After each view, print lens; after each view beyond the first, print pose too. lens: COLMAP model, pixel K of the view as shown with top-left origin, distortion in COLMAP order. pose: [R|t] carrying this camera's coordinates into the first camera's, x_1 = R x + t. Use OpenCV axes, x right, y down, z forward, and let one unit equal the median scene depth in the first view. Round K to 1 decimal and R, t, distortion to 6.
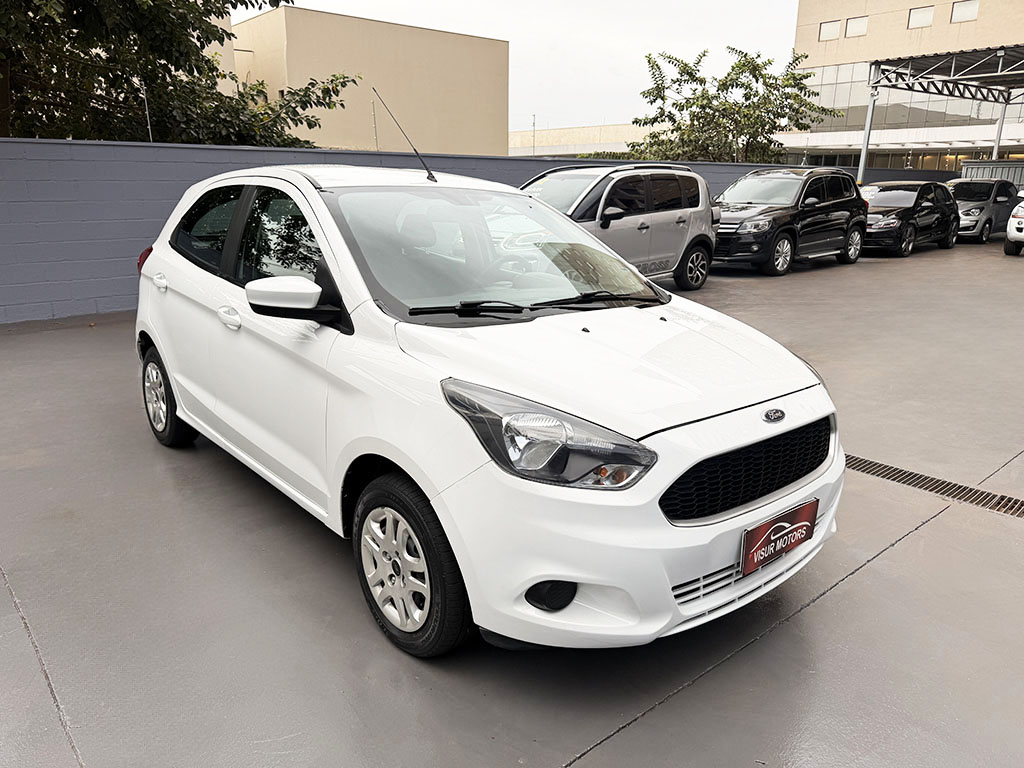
lens RADIAL K [[756.4, 0, 512.0], [0, 756.4, 384.0], [0, 0, 1]] dist [0.005537, -0.011668]
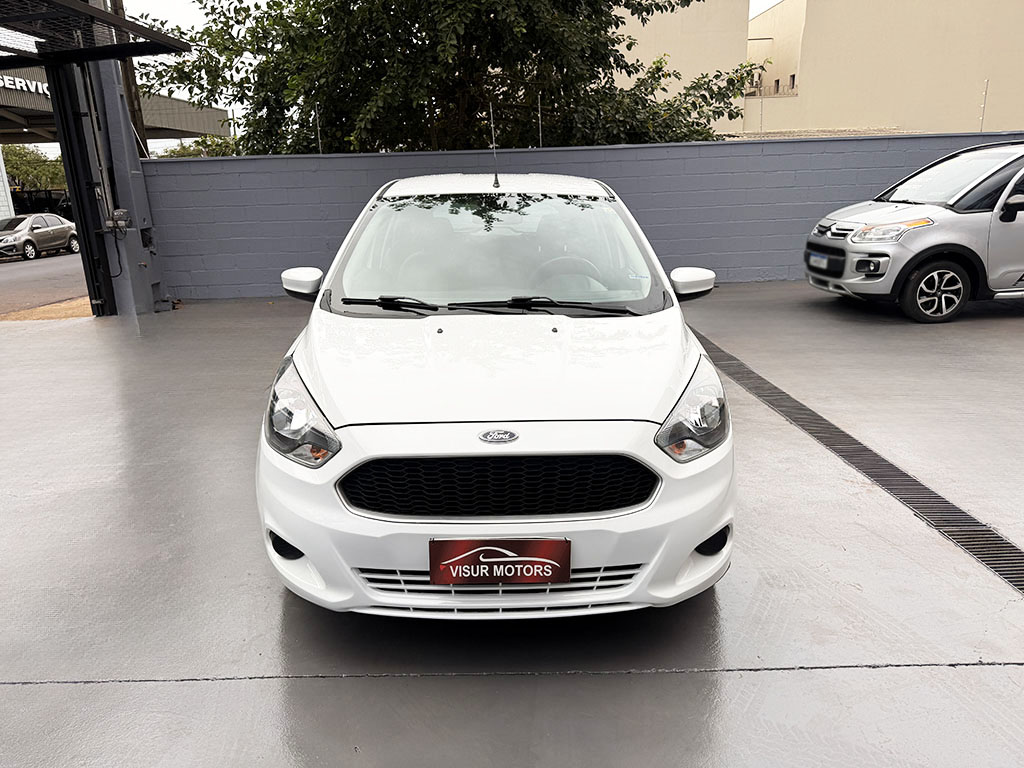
lens RADIAL K [[747.8, 0, 512.0], [0, 747.8, 384.0], [0, 0, 1]] dist [-0.005996, -0.003450]
pose [[0.759070, 0.143853, -0.634917, 0.538231], [-0.129157, 0.989171, 0.069704, -0.052261], [0.638069, 0.029093, 0.769430, 0.157196]]
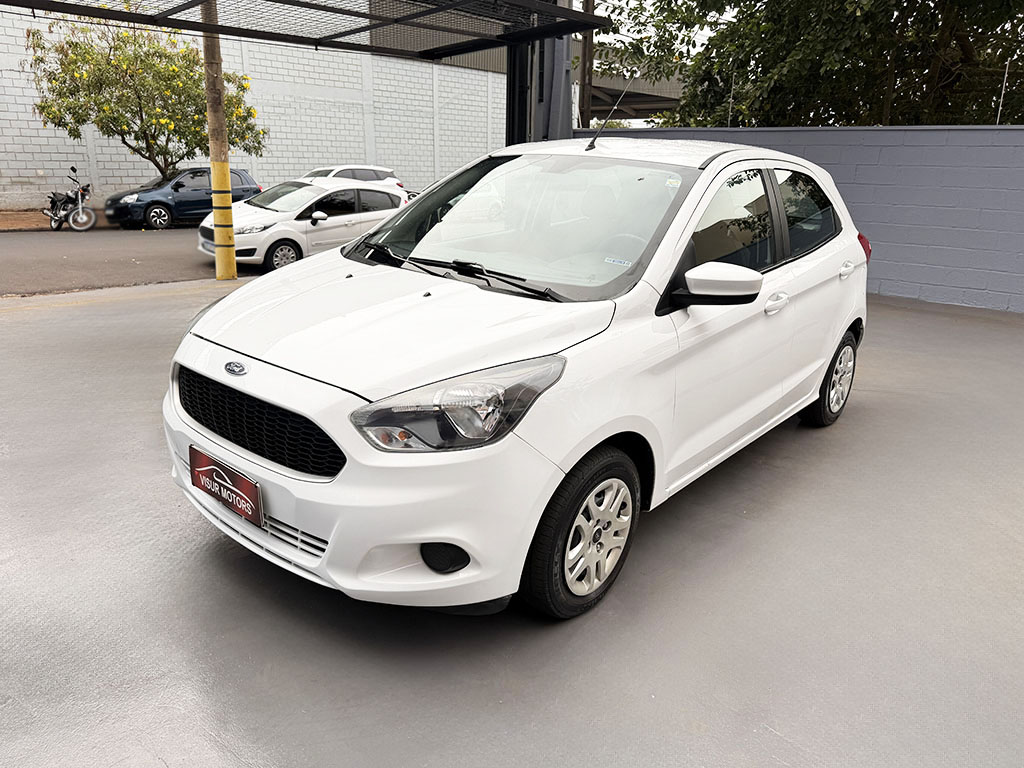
lens RADIAL K [[747.8, 0, 512.0], [0, 747.8, 384.0], [0, 0, 1]] dist [-0.005996, -0.003450]
pose [[0.136931, 0.278249, -0.950698, 0.764748], [-0.272284, 0.933342, 0.233952, -0.154715], [0.952424, 0.226824, 0.203567, 0.652617]]
